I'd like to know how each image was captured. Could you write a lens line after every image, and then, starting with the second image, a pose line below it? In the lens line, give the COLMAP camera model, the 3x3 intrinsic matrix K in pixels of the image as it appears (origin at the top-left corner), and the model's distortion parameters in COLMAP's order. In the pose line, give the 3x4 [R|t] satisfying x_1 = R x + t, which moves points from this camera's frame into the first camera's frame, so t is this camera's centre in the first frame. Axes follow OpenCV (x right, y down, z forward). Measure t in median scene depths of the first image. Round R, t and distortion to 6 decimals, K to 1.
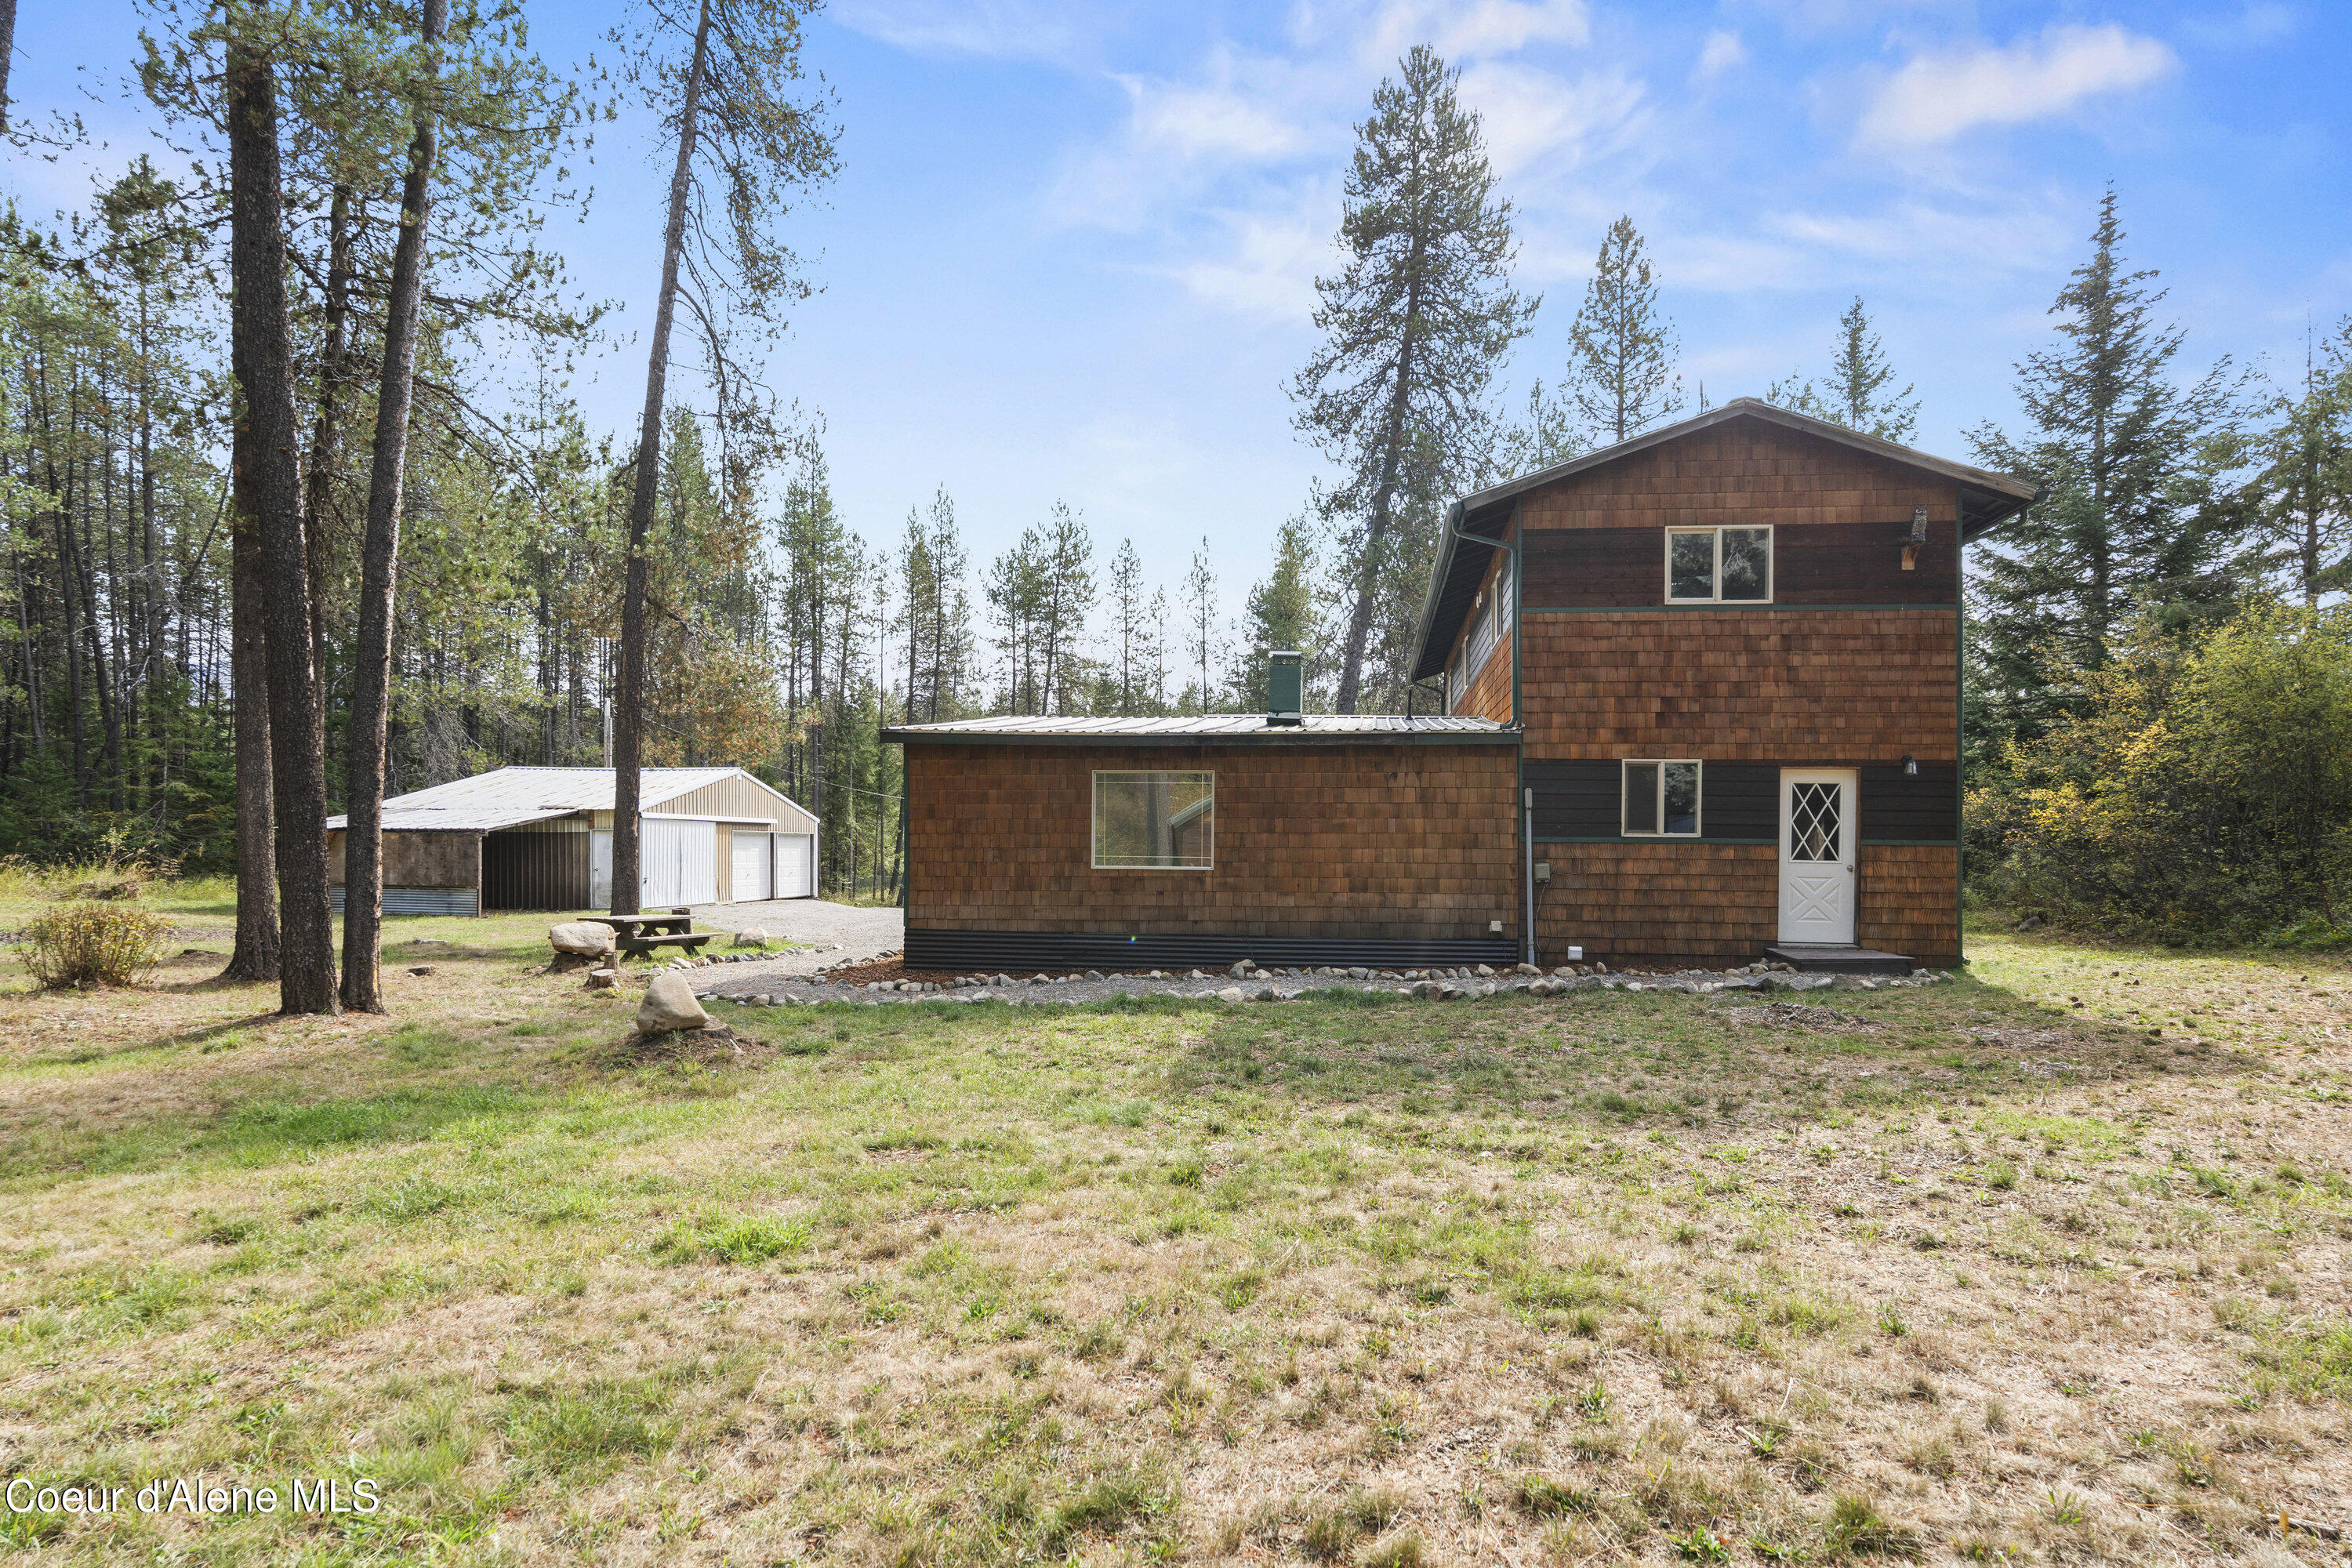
lens RADIAL K [[1229.0, 0, 1223.4], [0, 1229.0, 892.9], [0, 0, 1]] dist [0.002375, -0.000092]
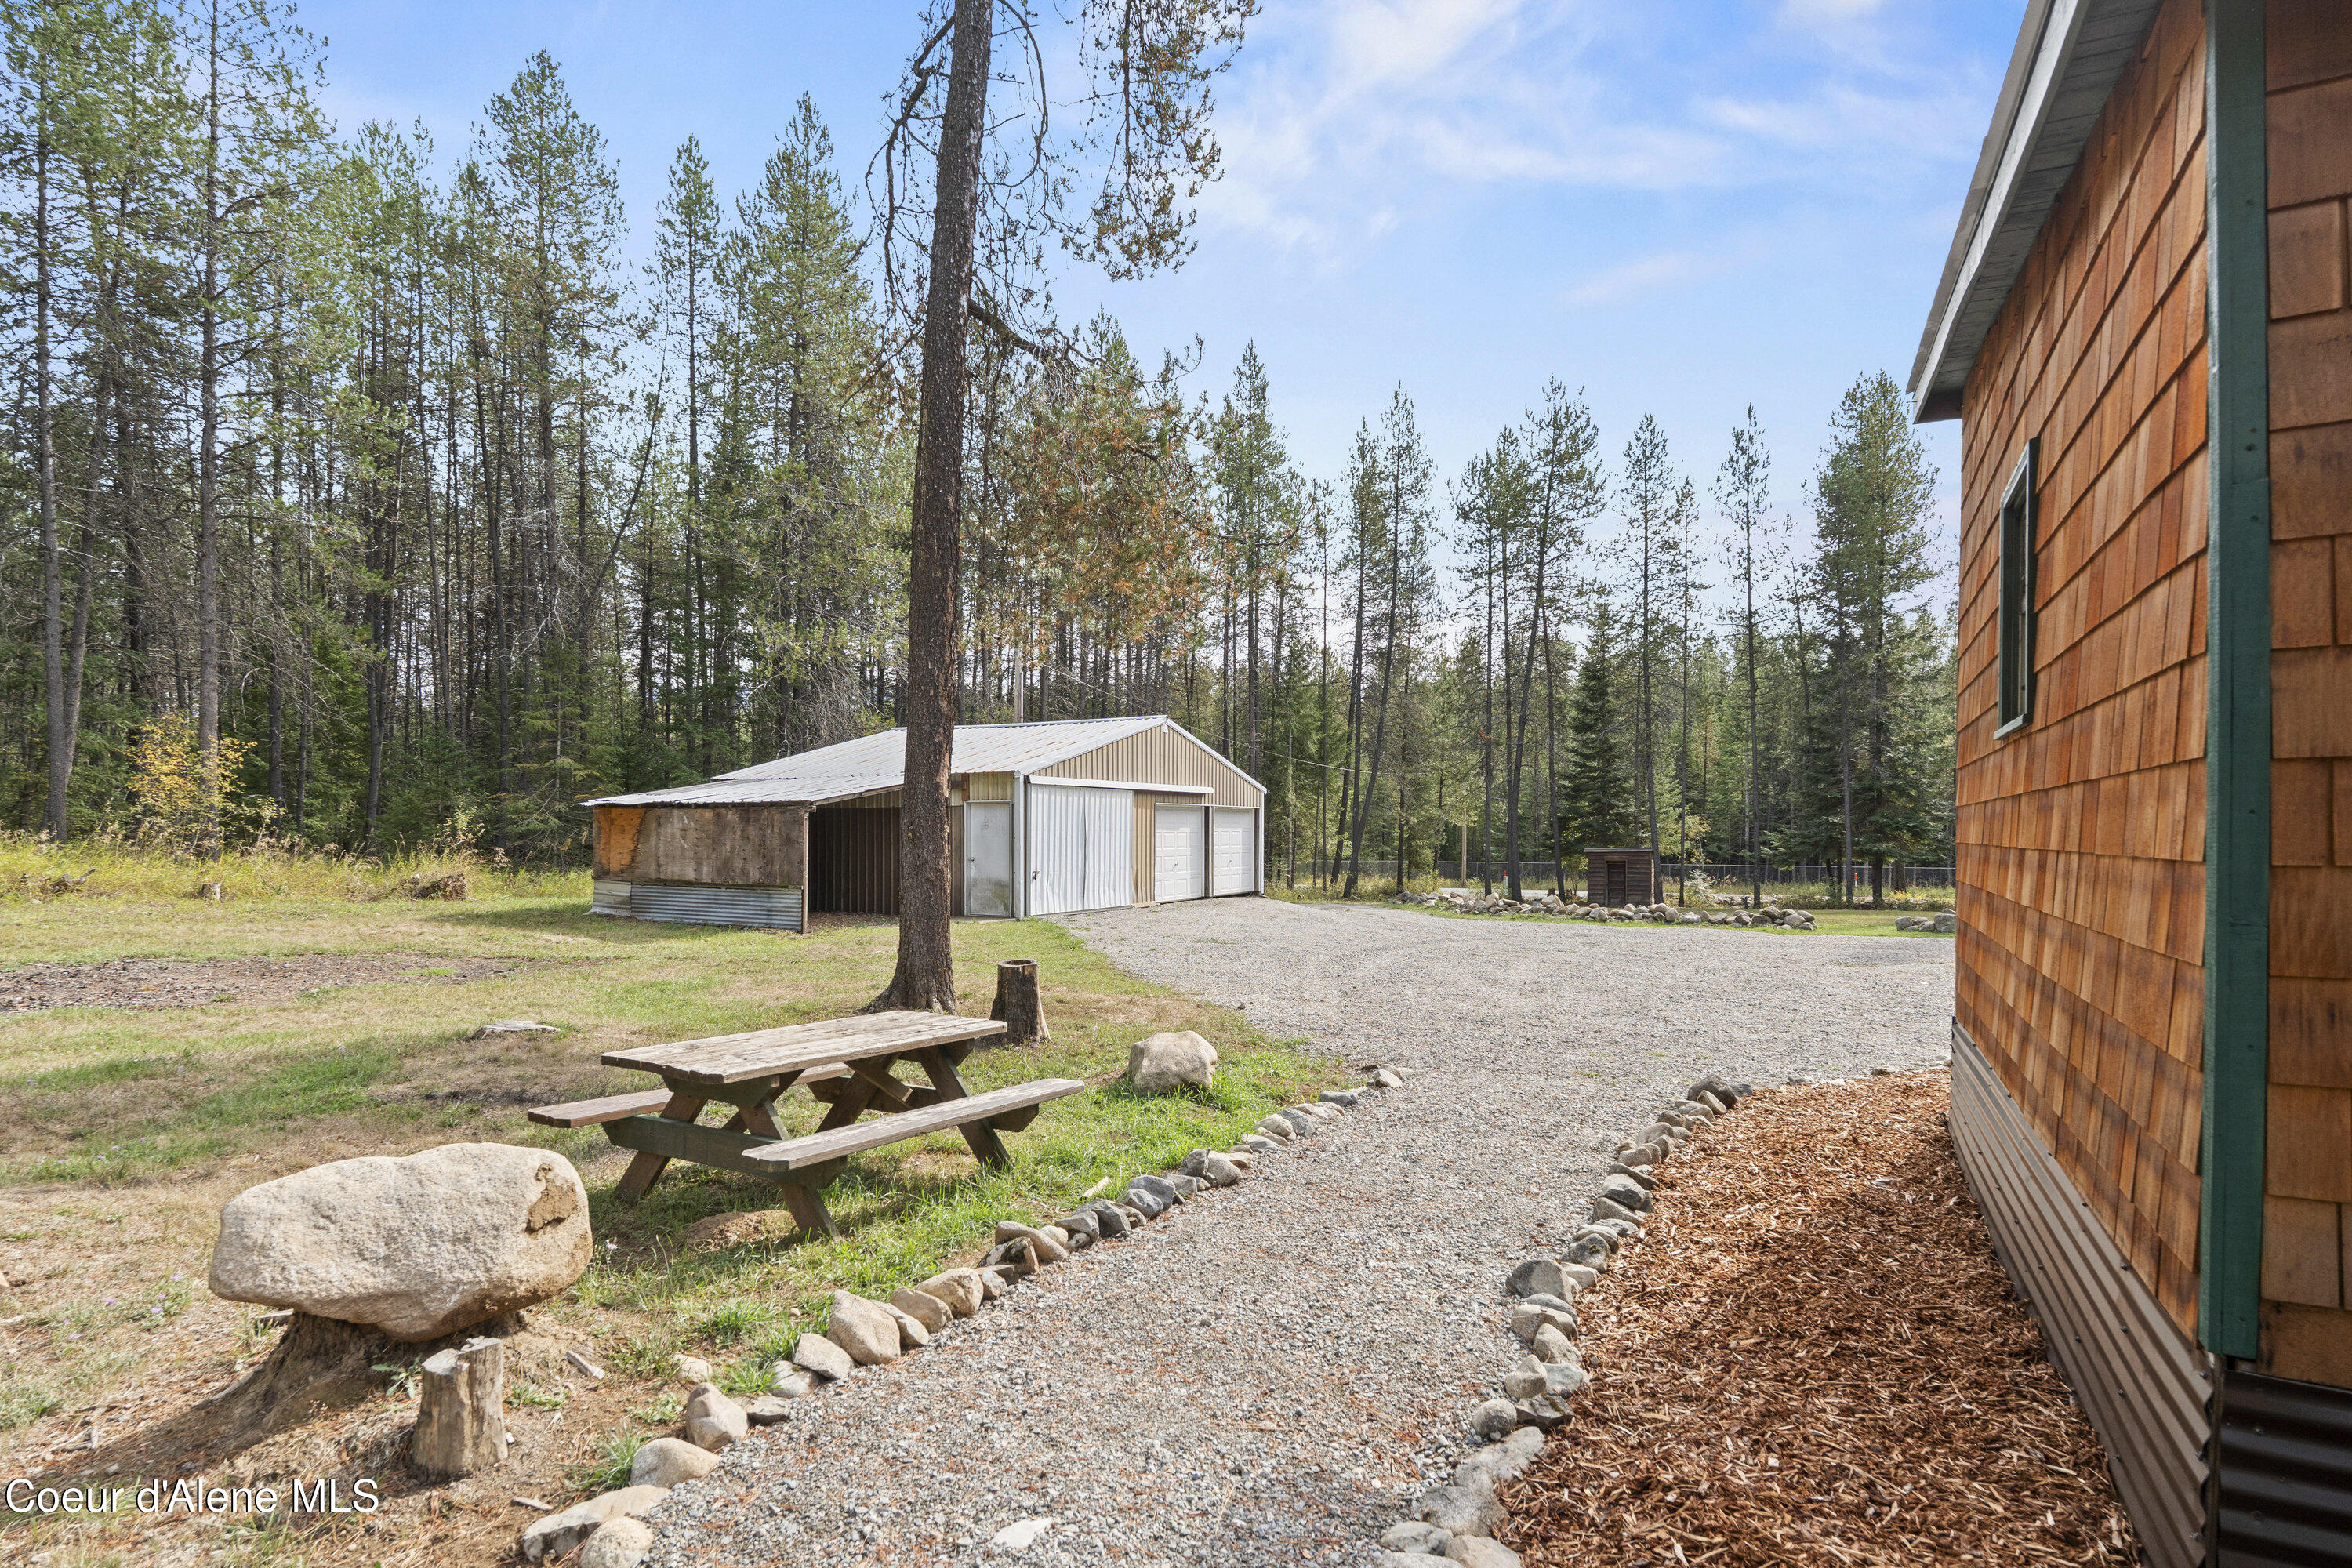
lens RADIAL K [[1228.6, 0, 1167.8], [0, 1228.6, 843.9], [0, 0, 1]] dist [0.001953, 0.000063]
pose [[0.929075, -0.004982, -0.369857, -0.072459], [-0.004087, 0.999710, -0.023733, -0.005689], [0.369868, 0.023561, 0.928786, 0.191340]]
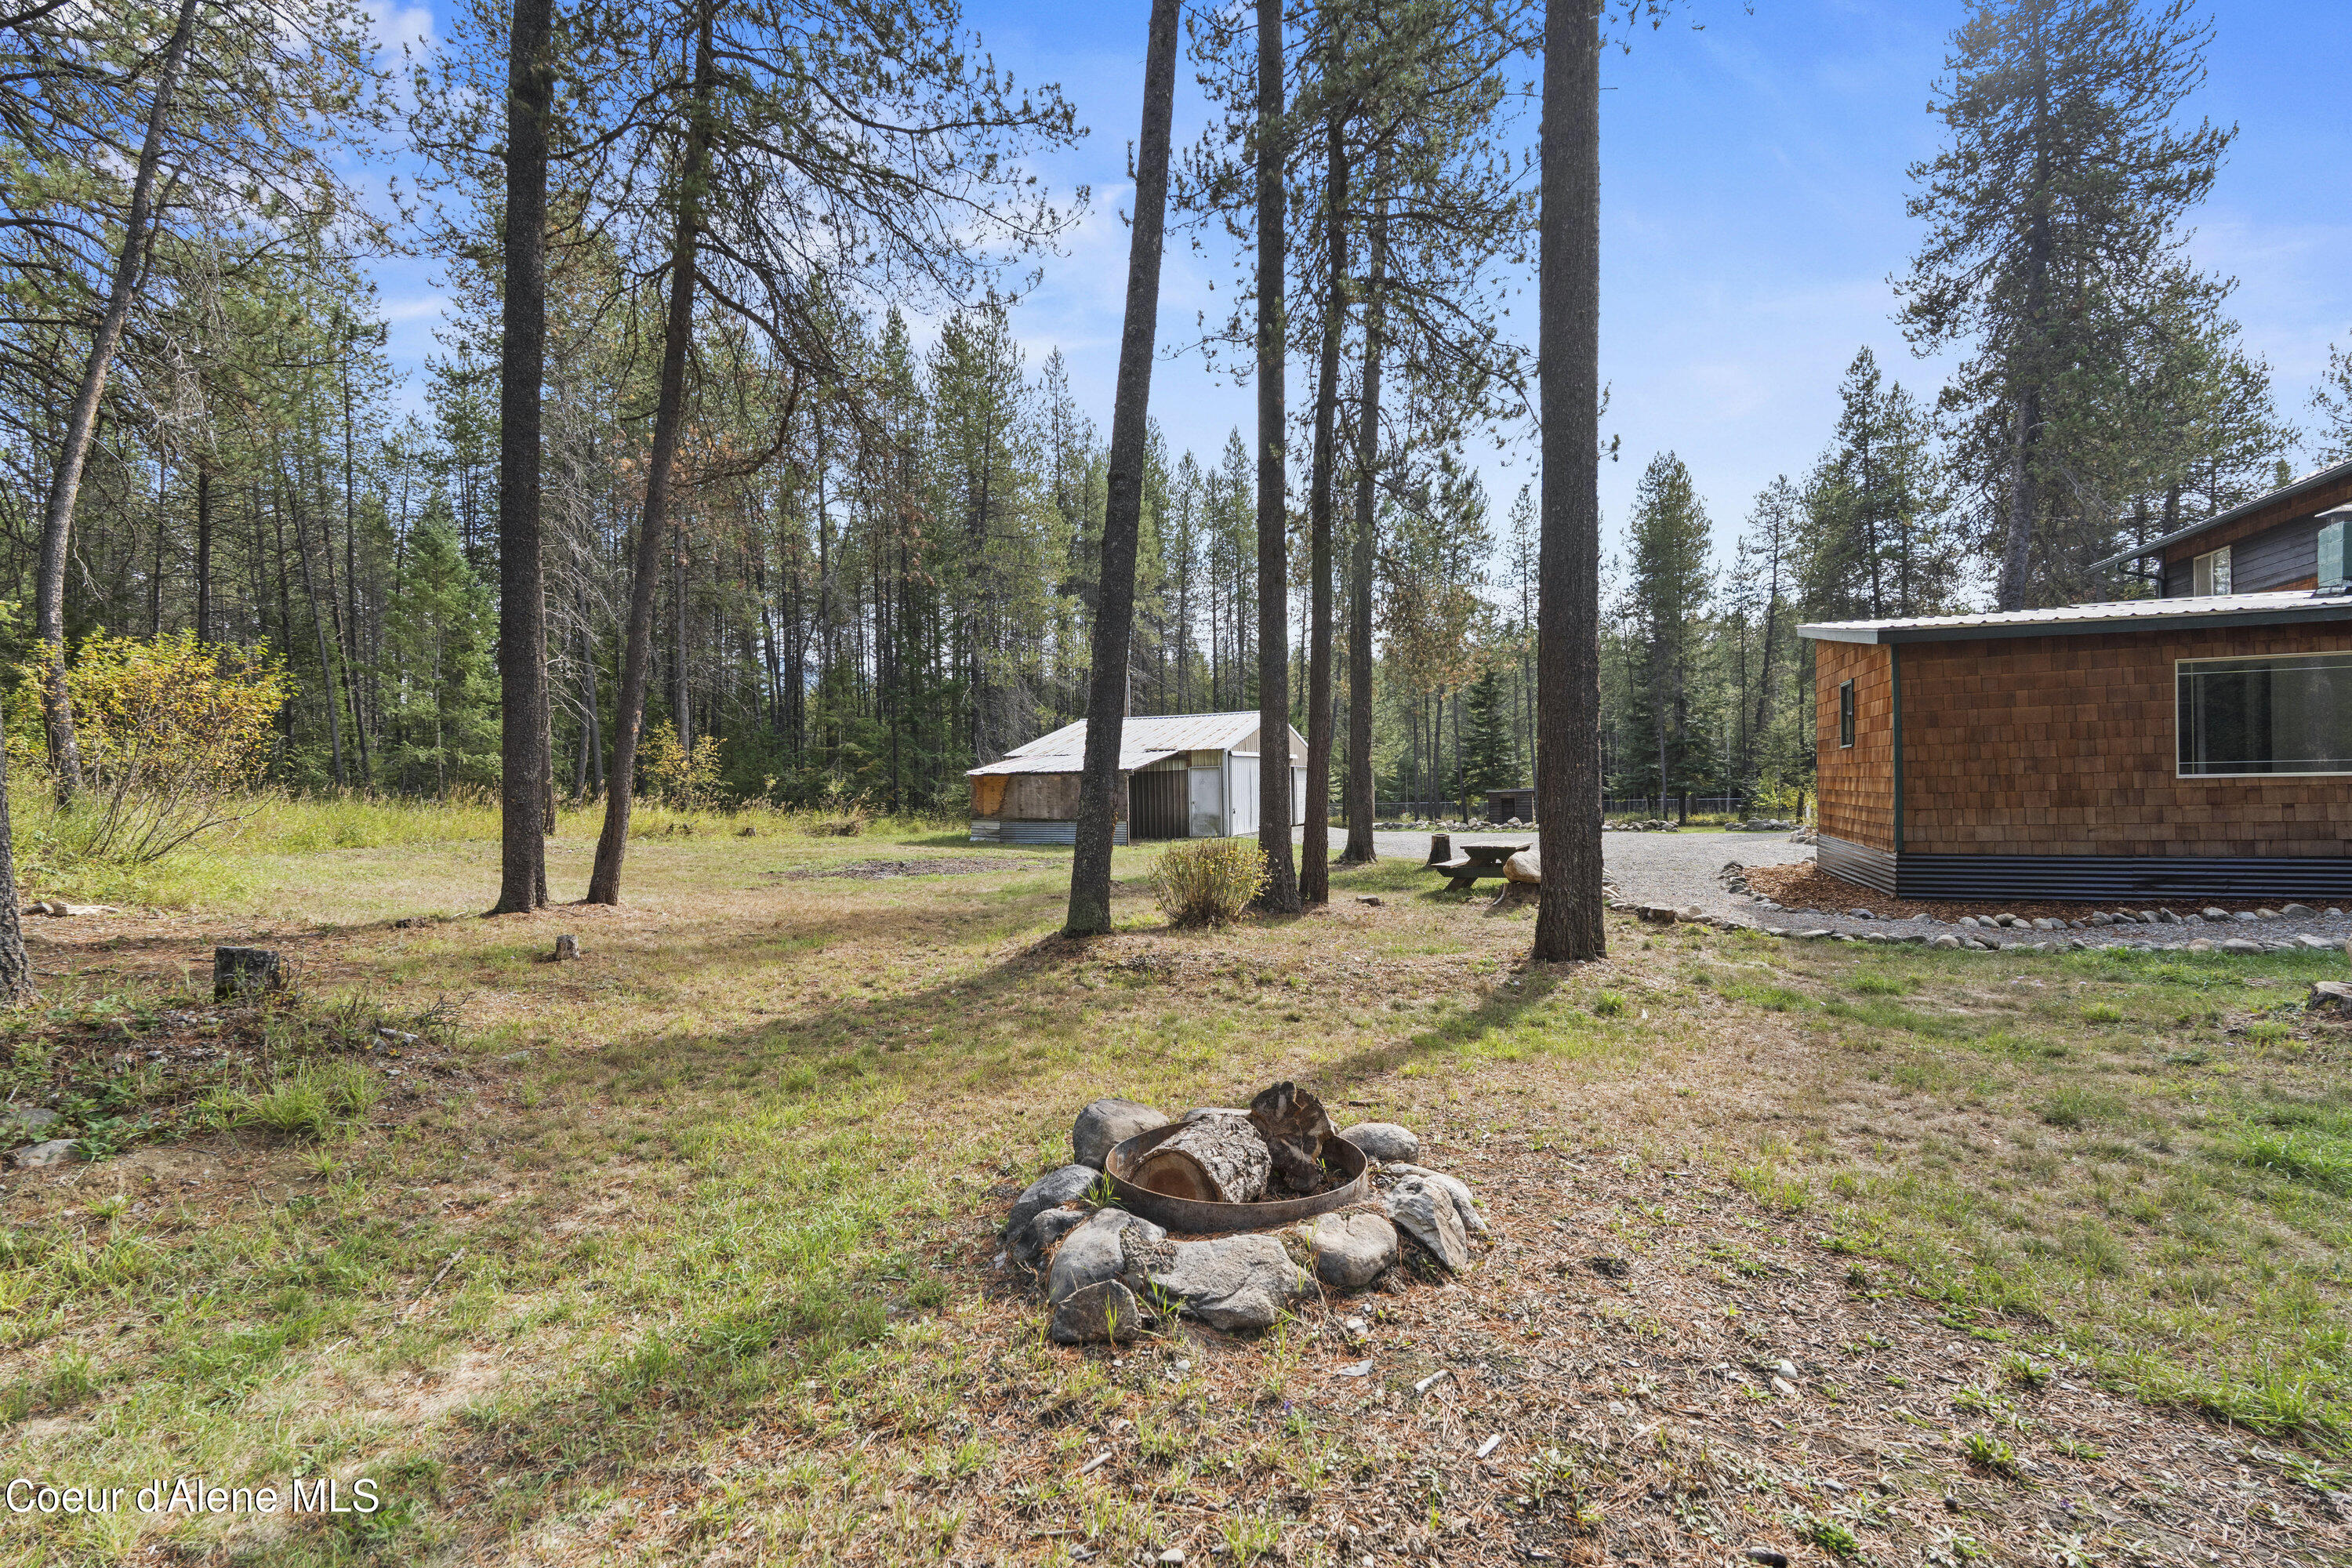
lens RADIAL K [[1040.8, 0, 1164.6], [0, 1040.8, 793.6], [0, 0, 1]] dist [-0.003582, -0.000168]
pose [[0.958570, -0.027743, -0.283501, -0.126438], [0.021305, 0.999441, -0.025769, -0.001438], [0.284058, 0.018662, 0.958626, 0.031252]]
